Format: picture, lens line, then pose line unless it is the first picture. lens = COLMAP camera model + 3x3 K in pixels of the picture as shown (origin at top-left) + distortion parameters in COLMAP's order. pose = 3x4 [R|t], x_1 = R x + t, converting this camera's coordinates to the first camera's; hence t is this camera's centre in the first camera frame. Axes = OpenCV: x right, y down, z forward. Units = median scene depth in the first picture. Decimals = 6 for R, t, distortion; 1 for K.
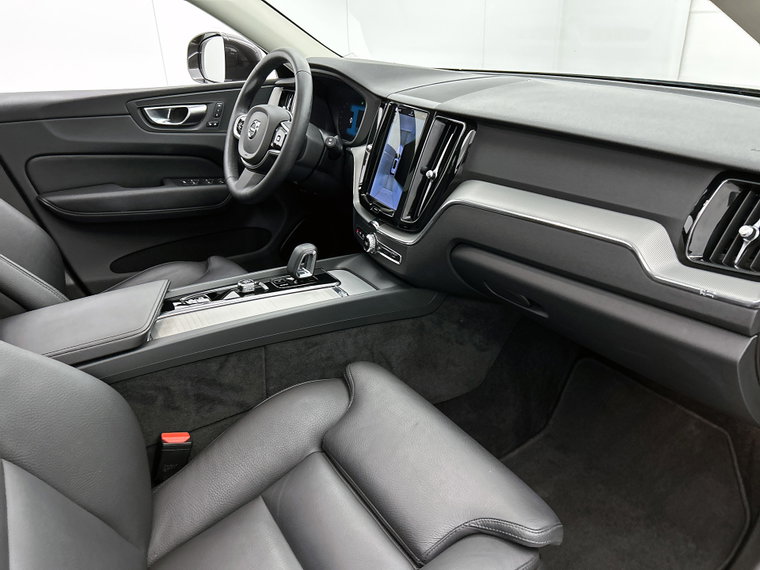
lens RADIAL K [[560.3, 0, 380.1], [0, 560.3, 285.1], [0, 0, 1]] dist [-0.000452, 0.000132]
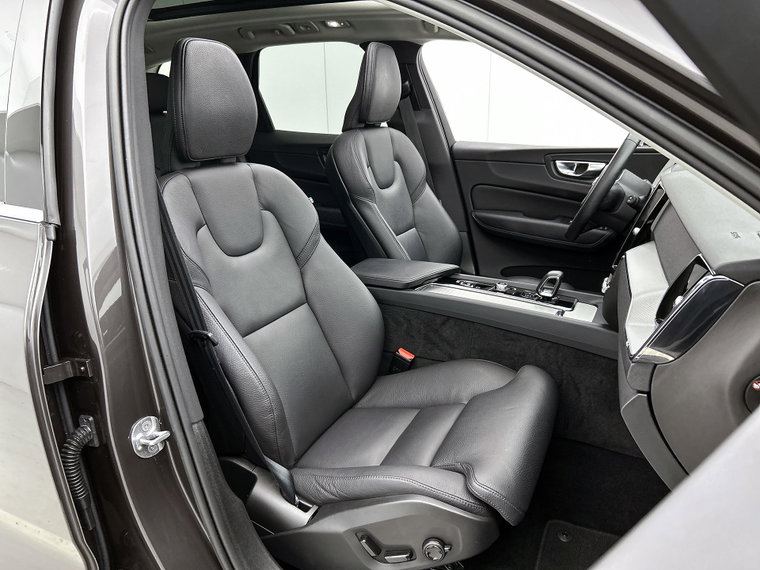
lens RADIAL K [[560.3, 0, 378.8], [0, 560.3, 284.8], [0, 0, 1]] dist [-0.000452, 0.000132]
pose [[0.532785, 0.266617, -0.803153, 0.506307], [-0.349051, 0.933815, 0.078444, -0.004447], [0.770911, 0.238548, 0.590585, -0.022745]]
